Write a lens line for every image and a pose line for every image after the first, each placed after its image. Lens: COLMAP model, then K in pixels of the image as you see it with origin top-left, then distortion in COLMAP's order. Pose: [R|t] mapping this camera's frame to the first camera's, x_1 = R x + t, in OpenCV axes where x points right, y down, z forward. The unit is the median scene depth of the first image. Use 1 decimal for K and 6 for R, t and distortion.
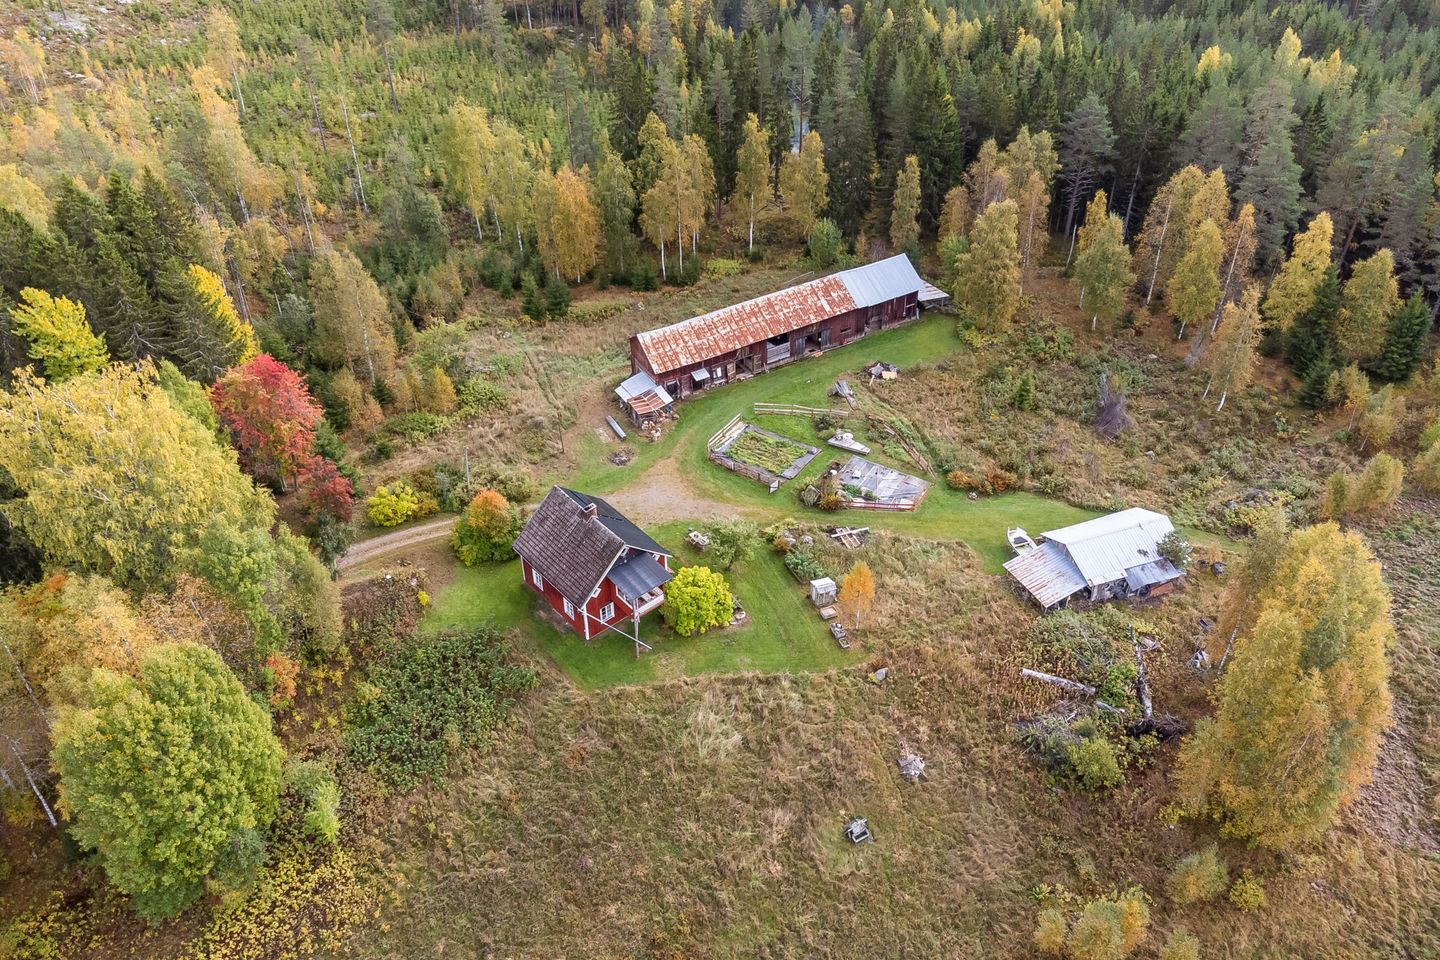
lens RADIAL K [[1139.6, 0, 677.9], [0, 1139.6, 472.5], [0, 0, 1]] dist [0.034439, -0.002924]
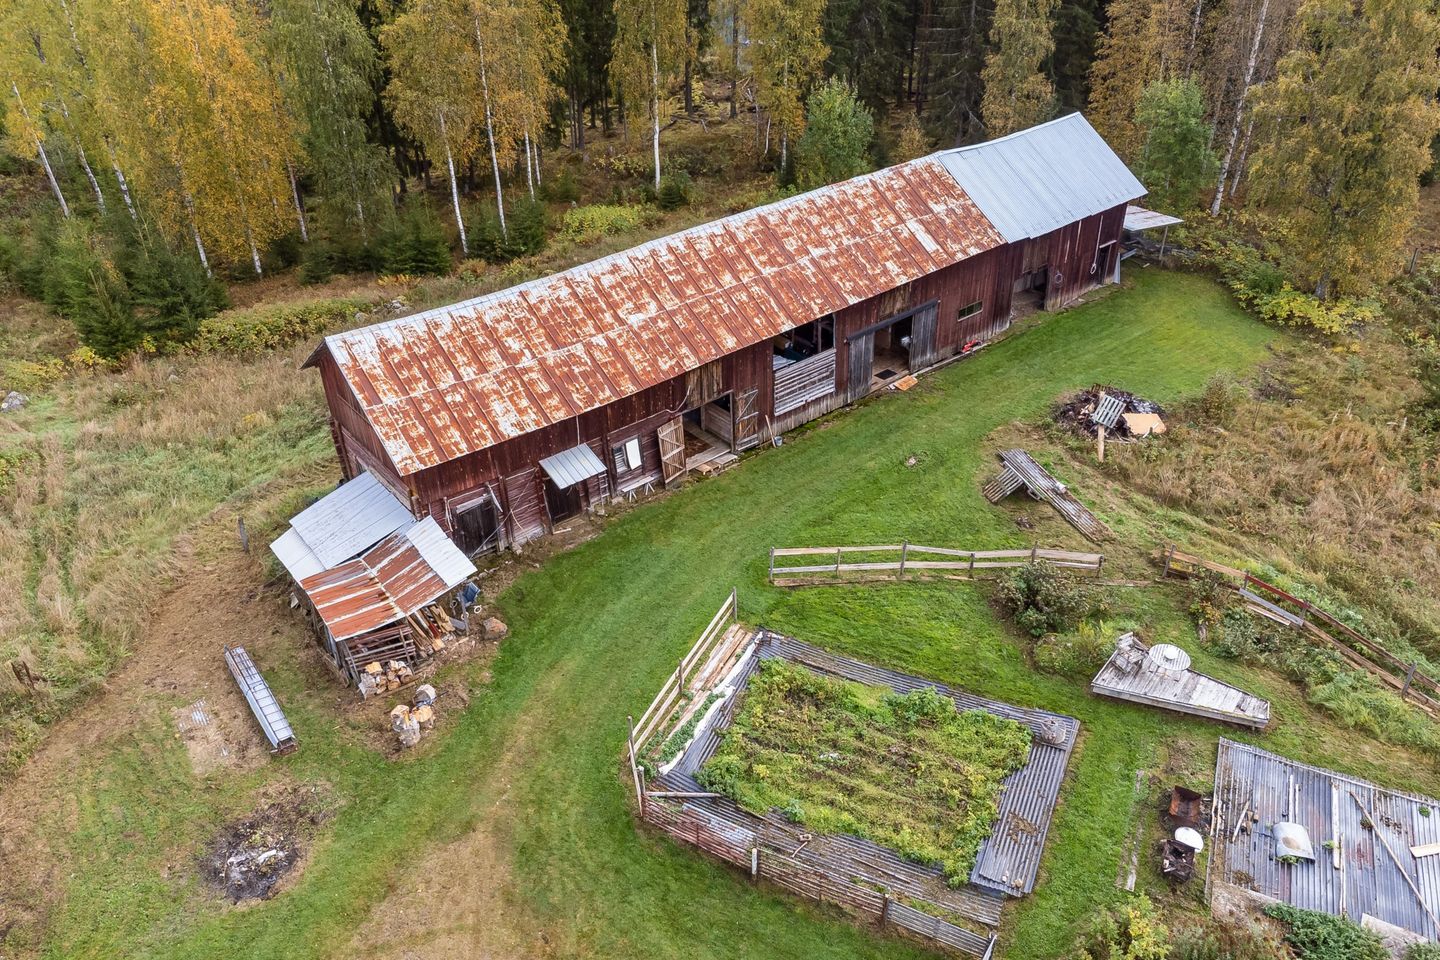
lens RADIAL K [[1139.6, 0, 677.9], [0, 1139.6, 472.5], [0, 0, 1]] dist [0.034439, -0.002924]
pose [[0.989954, -0.079415, 0.116978, 0.012060], [0.088793, 0.993049, -0.077263, -0.058449], [-0.110029, 0.086874, 0.990125, 0.698273]]
